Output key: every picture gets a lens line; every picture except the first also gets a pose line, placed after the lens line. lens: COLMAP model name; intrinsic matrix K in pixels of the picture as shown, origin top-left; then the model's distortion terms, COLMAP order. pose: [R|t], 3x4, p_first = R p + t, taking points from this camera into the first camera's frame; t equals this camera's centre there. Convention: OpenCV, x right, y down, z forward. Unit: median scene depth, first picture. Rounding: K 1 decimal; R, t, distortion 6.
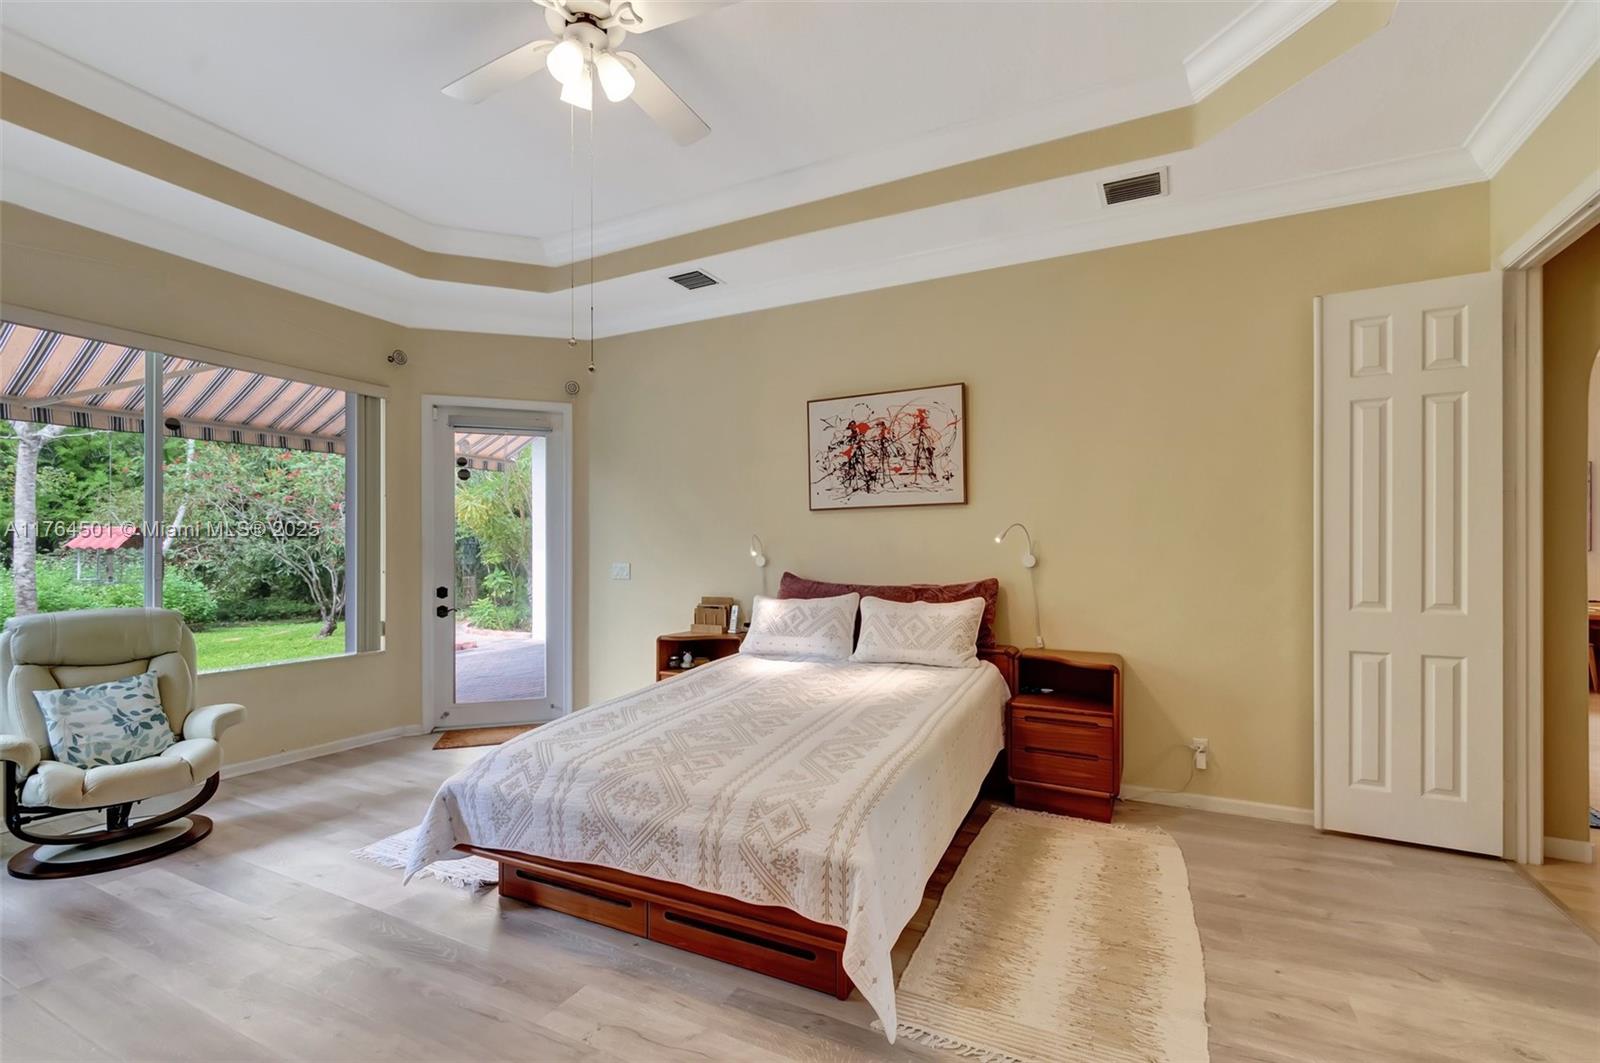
lens RADIAL K [[693.2, 0, 803.3], [0, 693.2, 549.7], [0, 0, 1]] dist [0.001646, -0.000199]
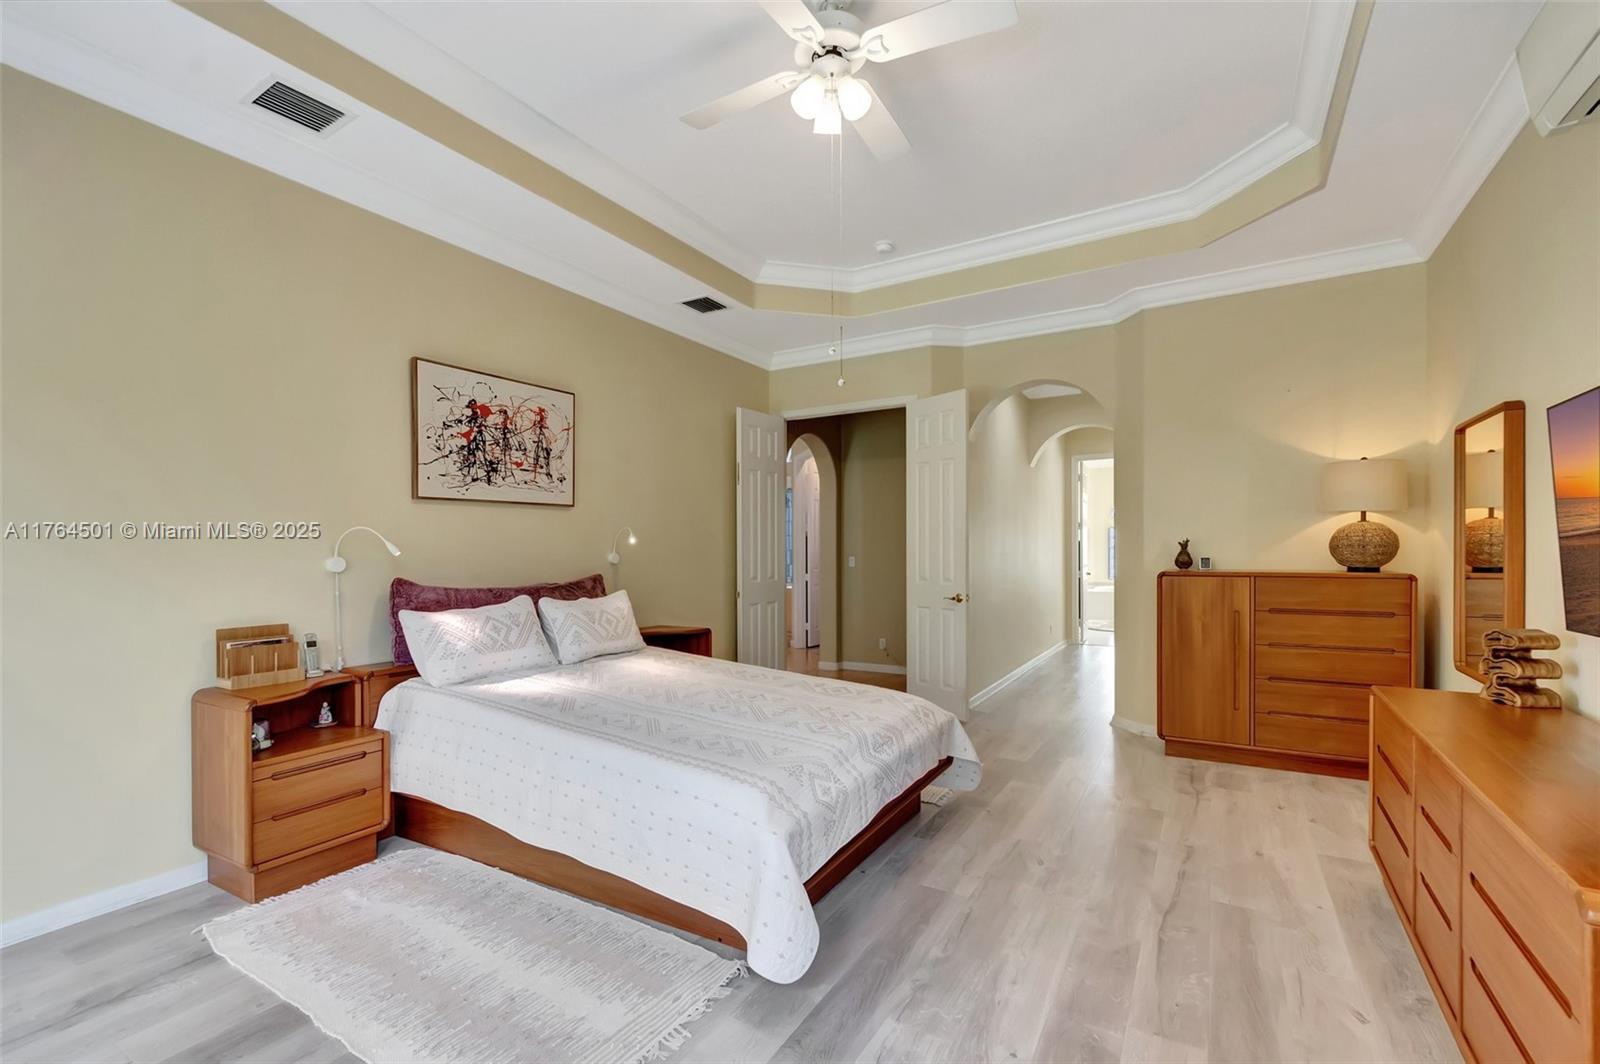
lens RADIAL K [[693.2, 0, 803.3], [0, 693.2, 550.2], [0, 0, 1]] dist [0.001646, -0.000199]
pose [[0.076621, 0.001719, 0.997059, -0.774421], [0.000555, 0.999998, -0.001767, 0.003601], [-0.997060, 0.000688, 0.076620, 0.535848]]
